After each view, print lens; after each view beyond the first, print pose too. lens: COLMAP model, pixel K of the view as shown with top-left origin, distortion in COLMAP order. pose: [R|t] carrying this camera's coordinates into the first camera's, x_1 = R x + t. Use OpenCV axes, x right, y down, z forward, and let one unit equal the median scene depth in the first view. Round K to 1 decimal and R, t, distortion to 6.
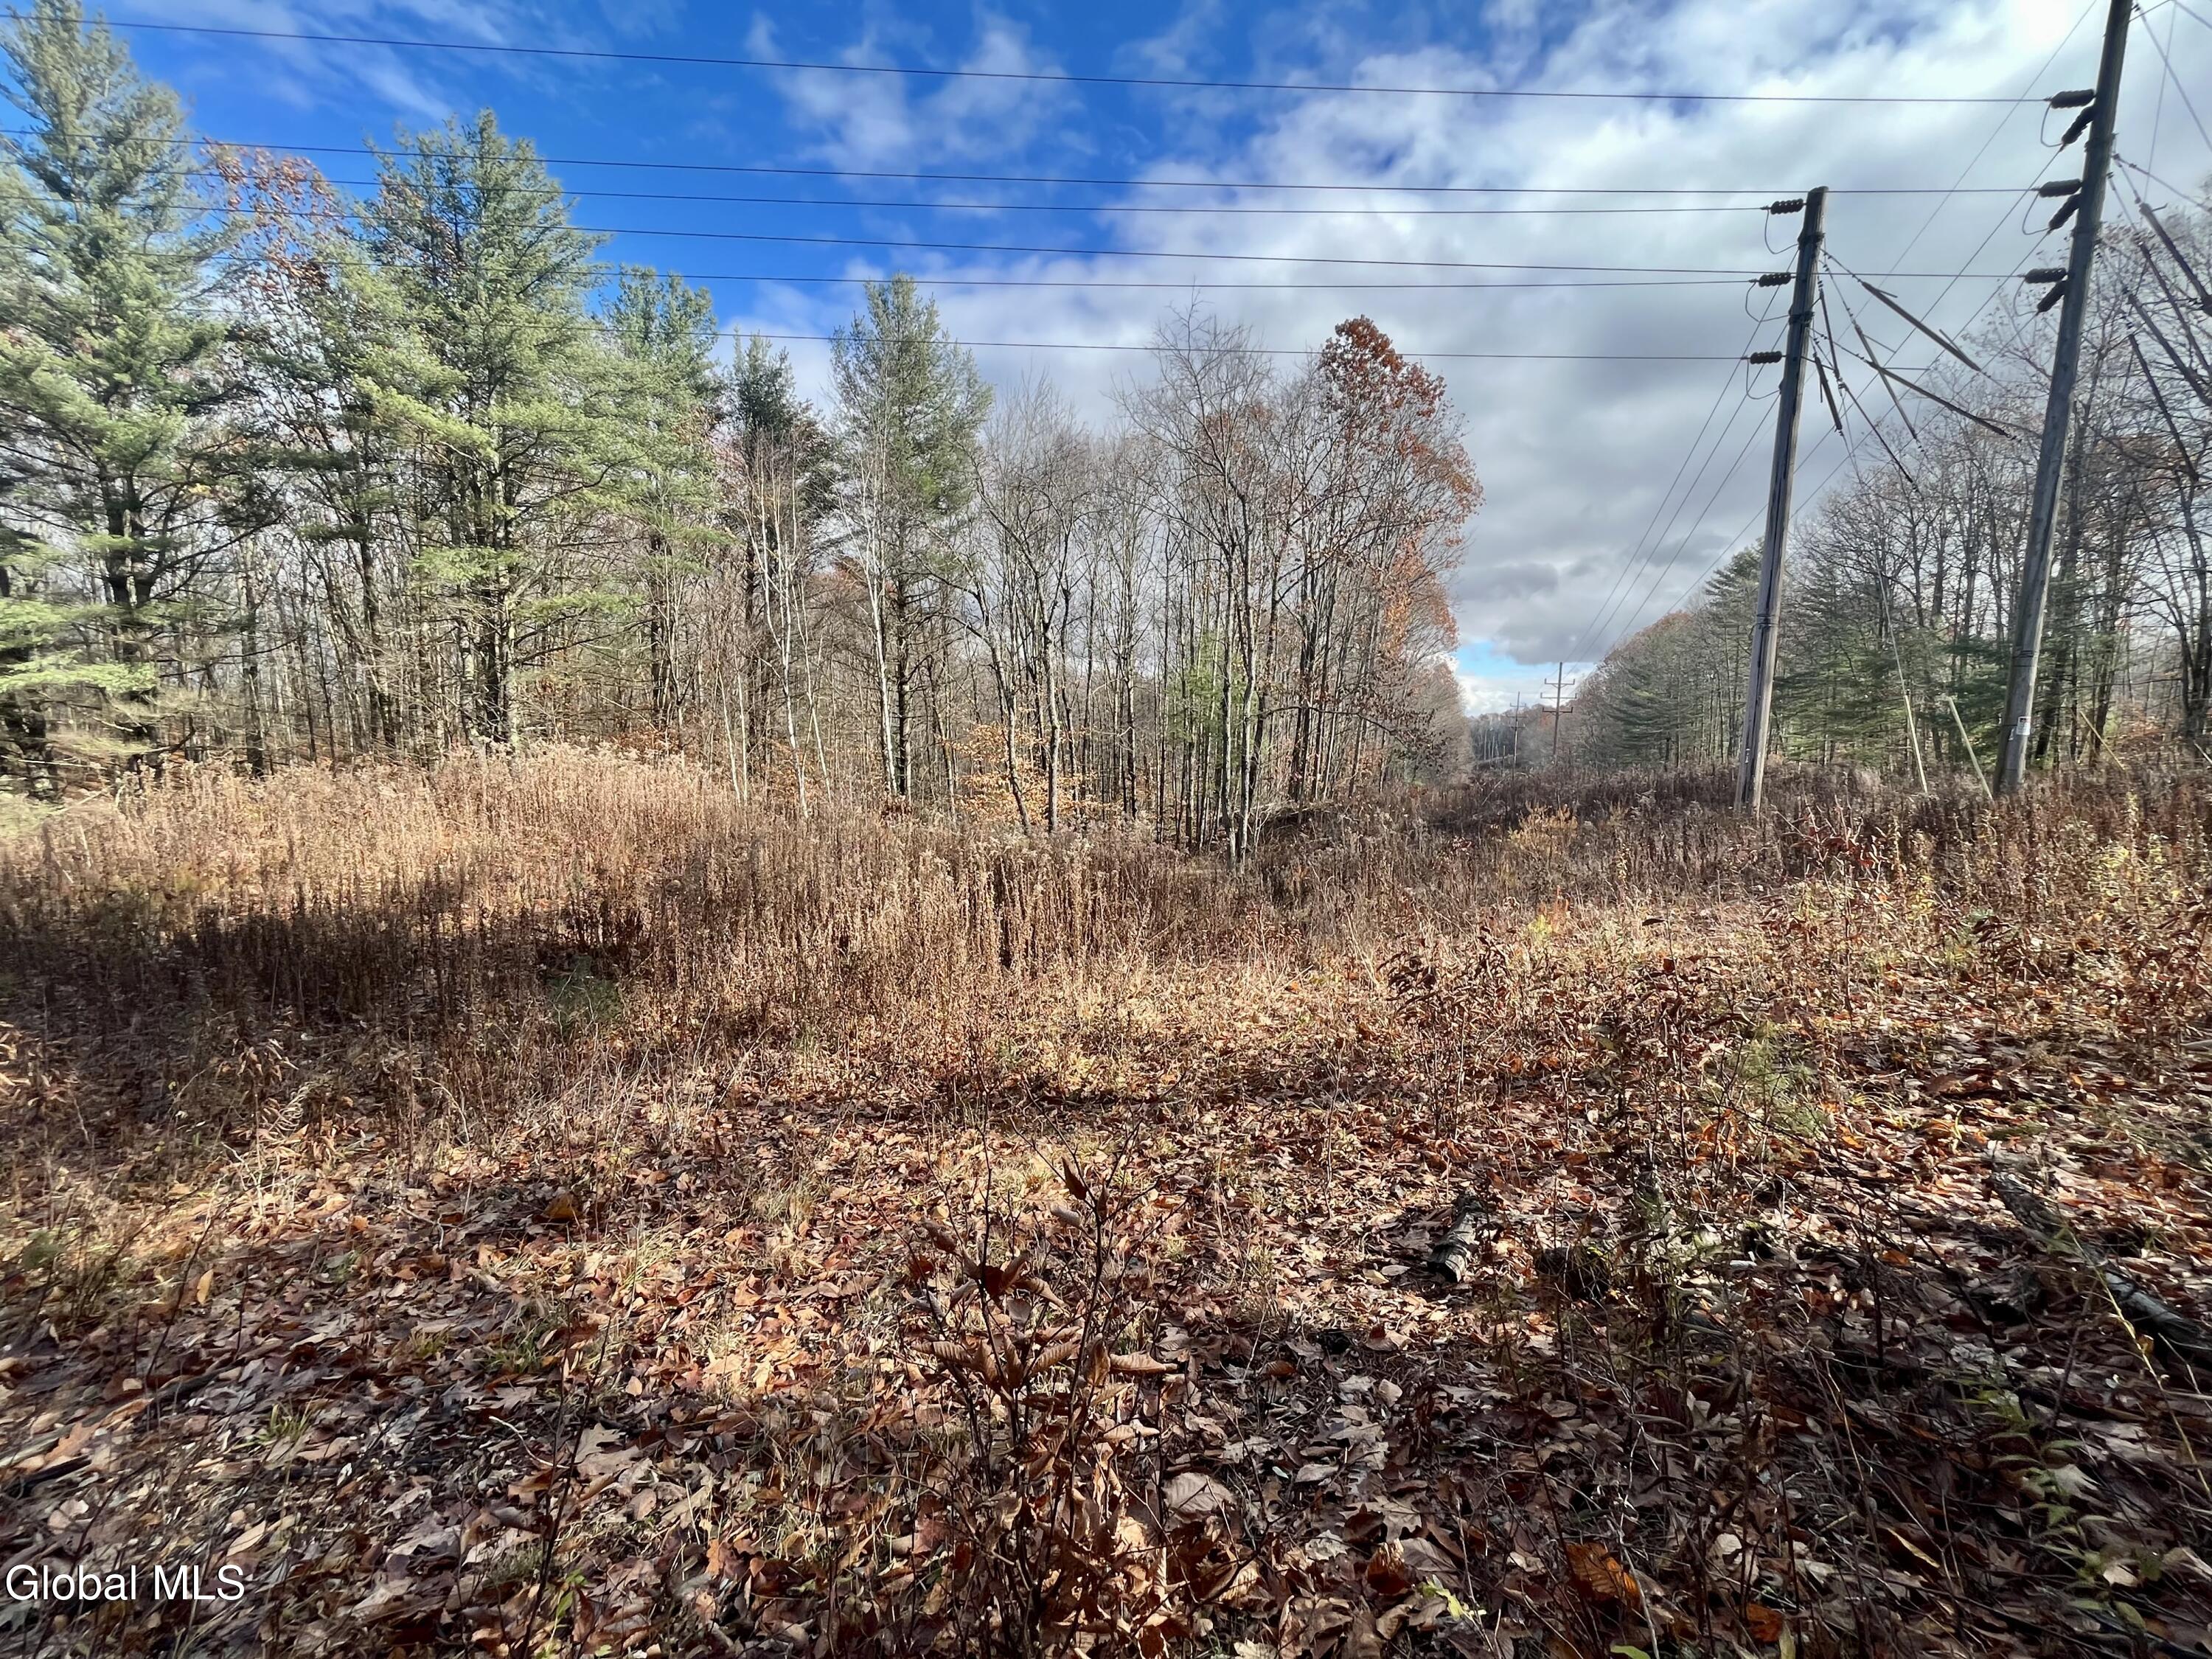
lens RADIAL K [[882.5, 0, 1102.3], [0, 882.5, 830.8], [0, 0, 1]] dist [-0.001826, -0.000989]
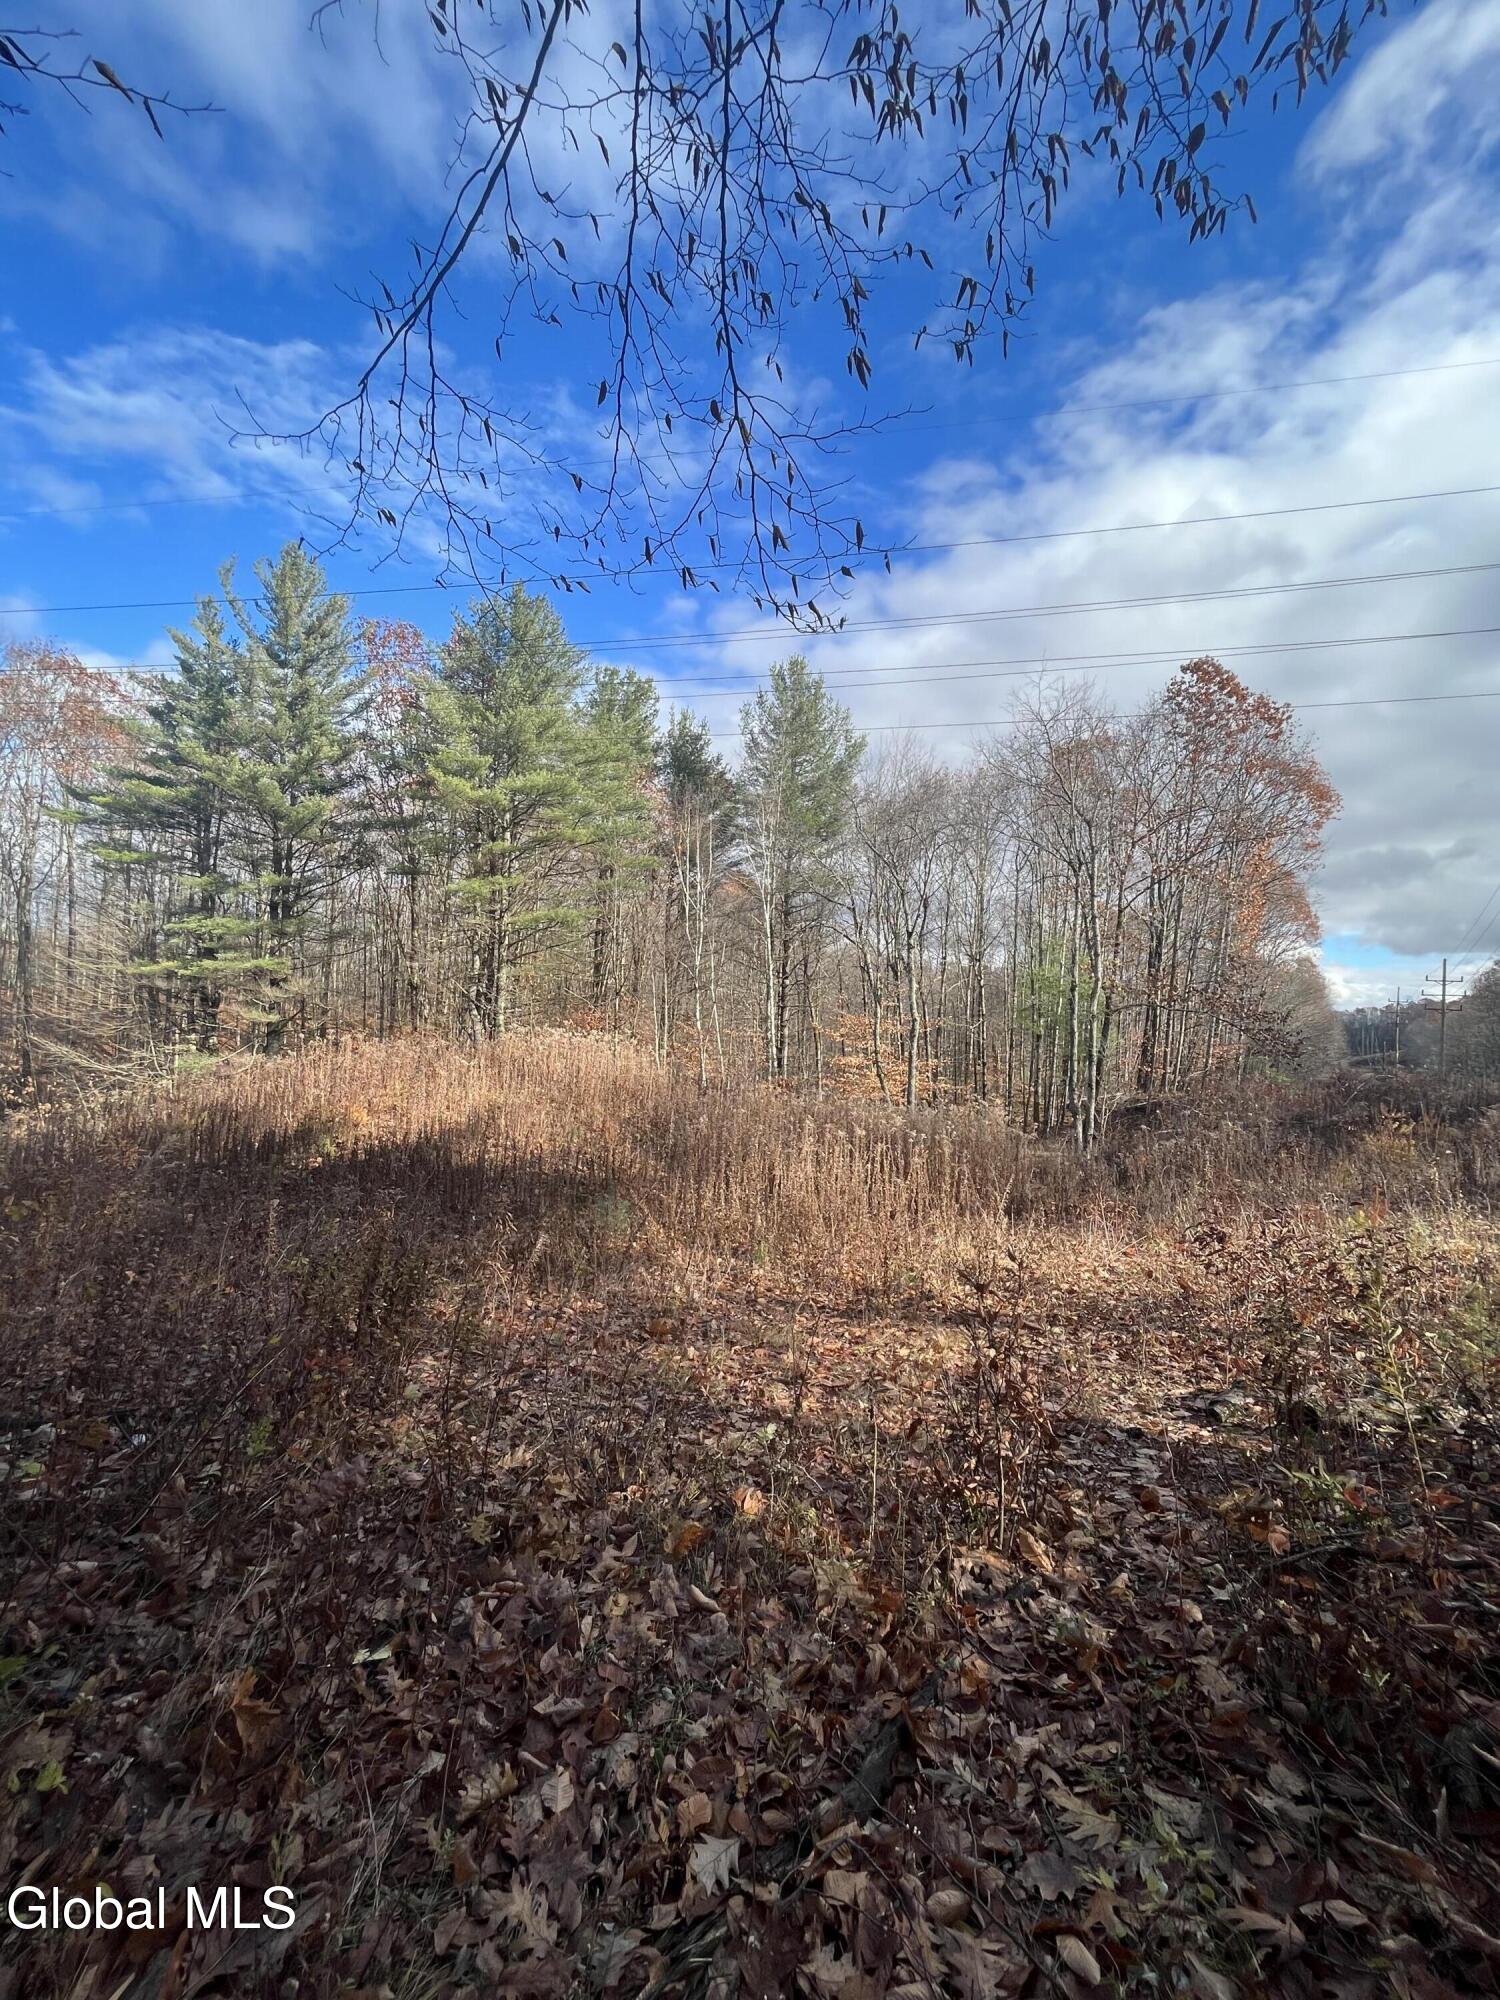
lens RADIAL K [[798.0, 0, 741.1], [0, 798.0, 1002.0], [0, 0, 1]] dist [-0.001826, -0.000989]
pose [[0.966993, 0.020221, -0.253998, -0.018553], [-0.051915, 0.991571, -0.118706, -0.006407], [0.249457, 0.127974, 0.959893, -0.140738]]
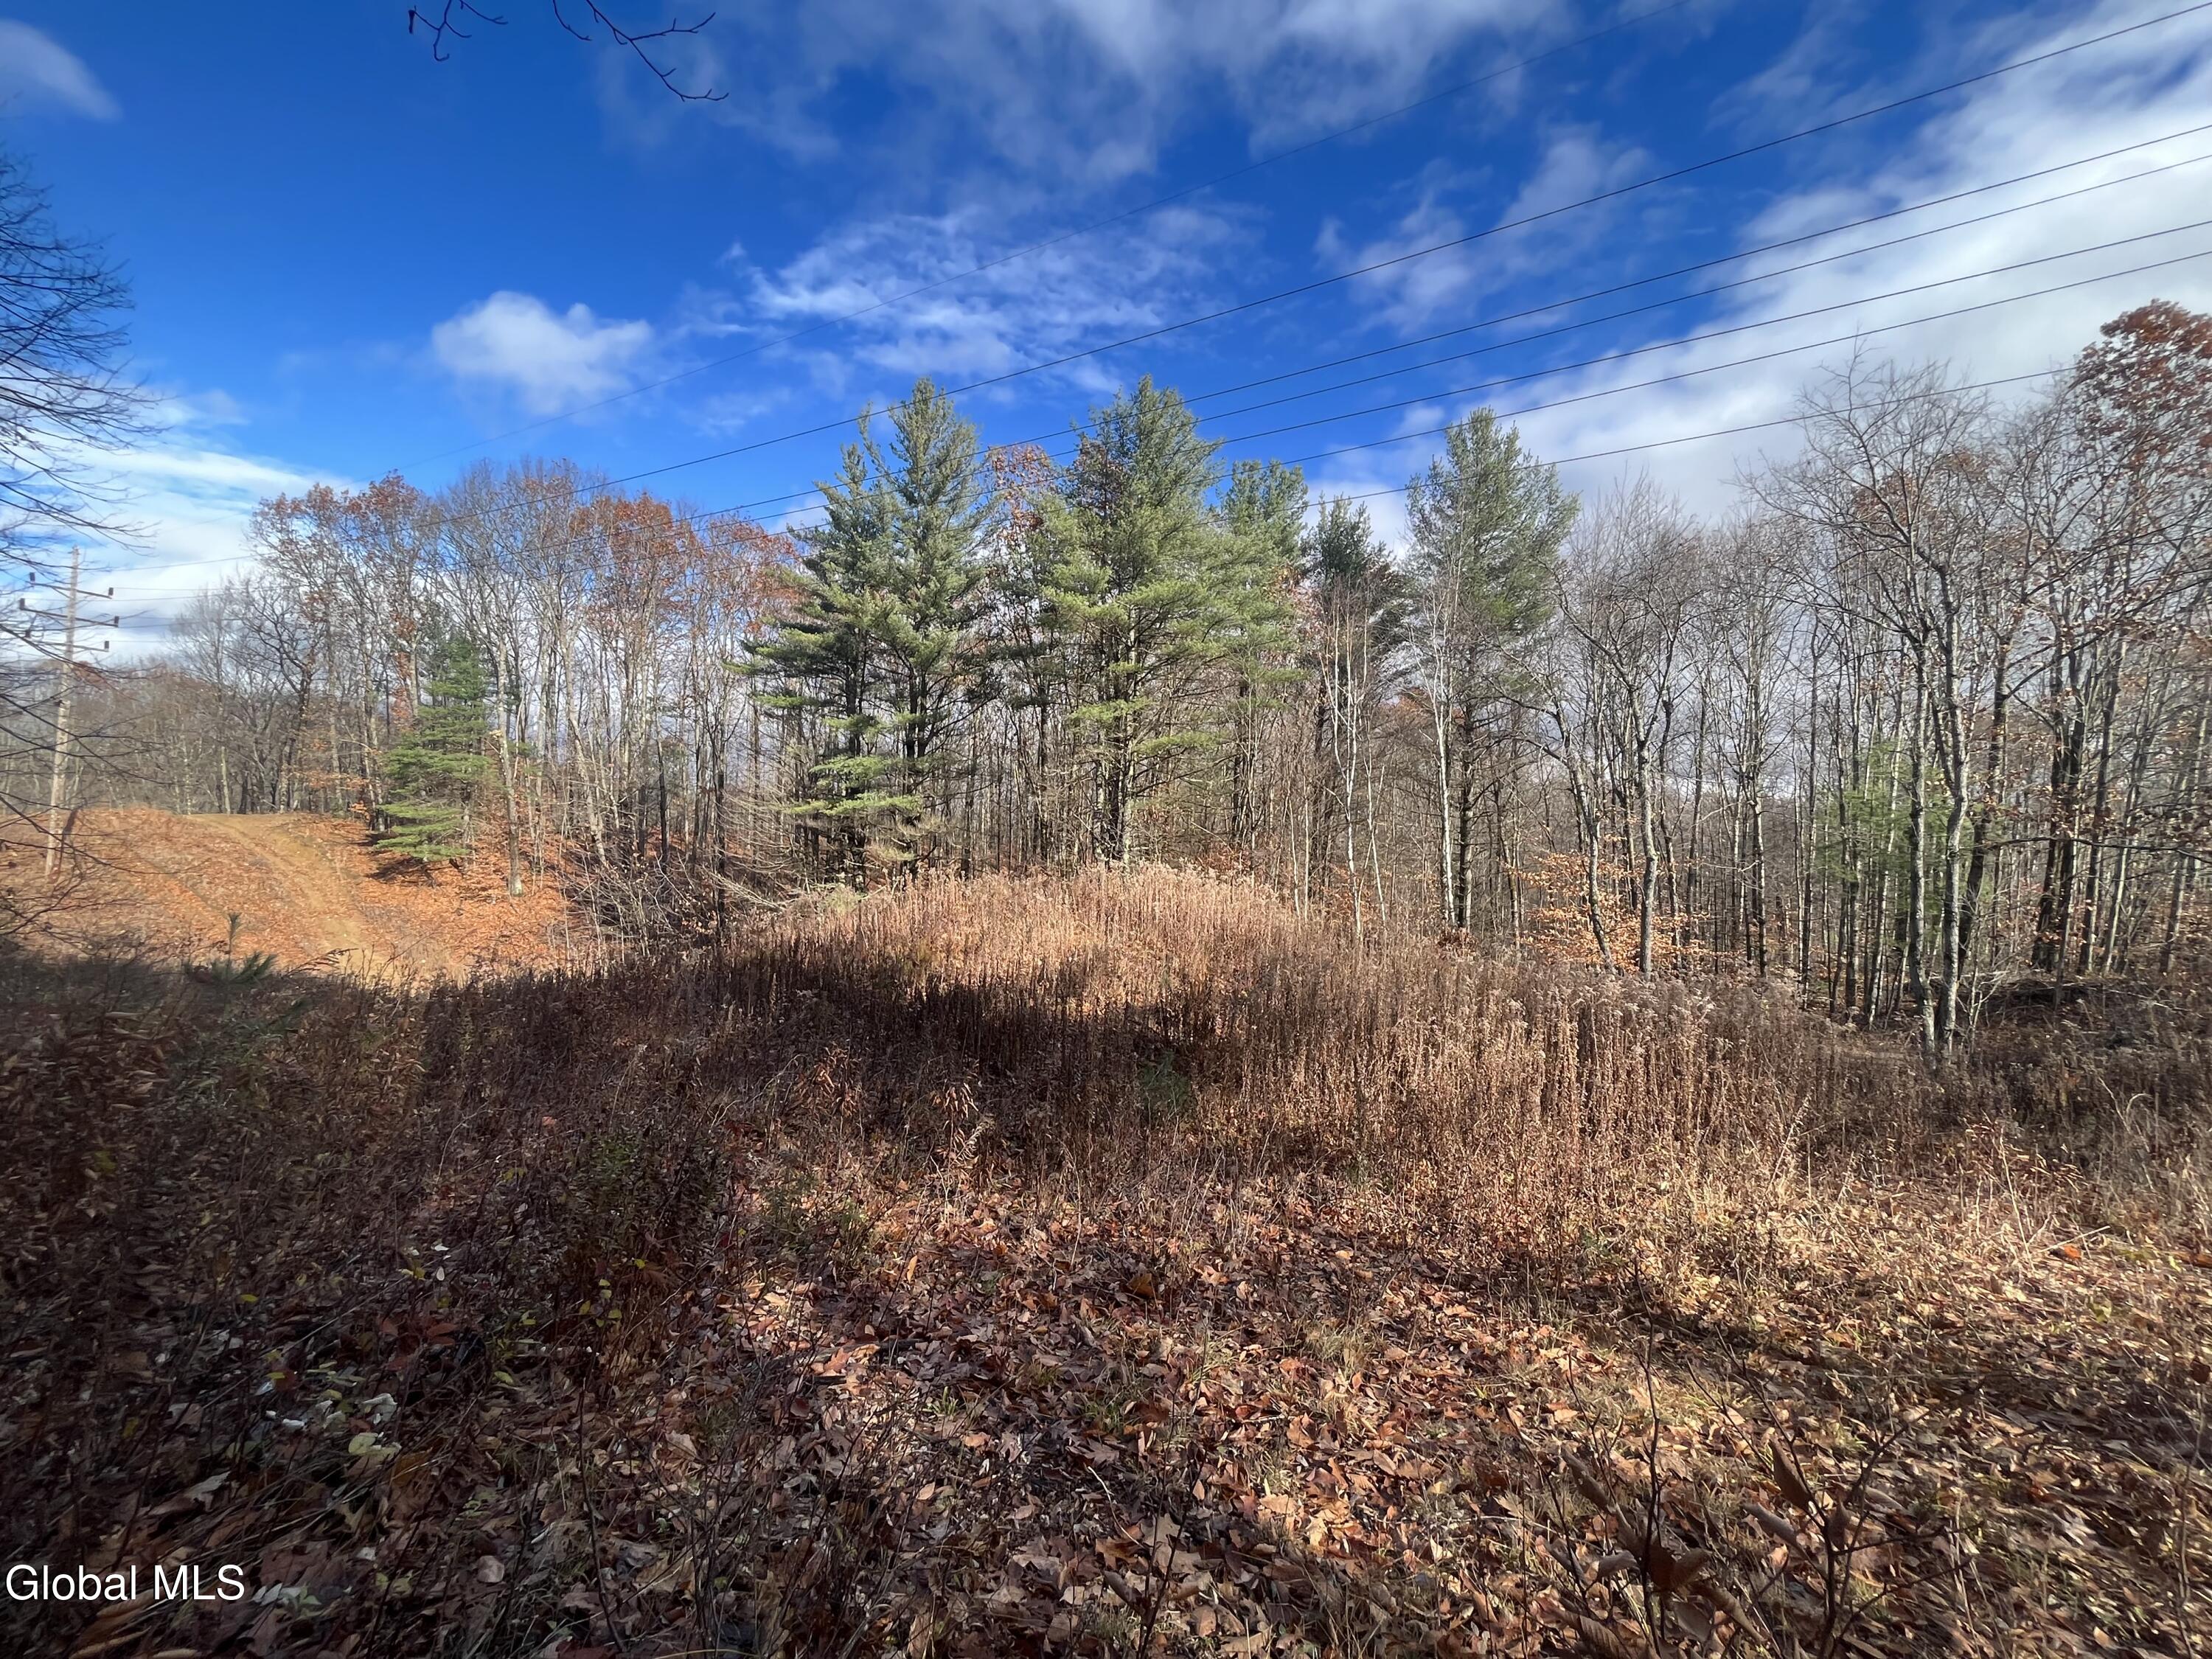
lens RADIAL K [[882.5, 0, 1112.9], [0, 882.5, 833.4], [0, 0, 1]] dist [-0.001826, -0.000989]
pose [[0.826385, 0.009114, -0.563032, -0.006629], [-0.086363, 0.990091, -0.110731, -0.001727], [0.556444, 0.140132, 0.818983, -0.002324]]
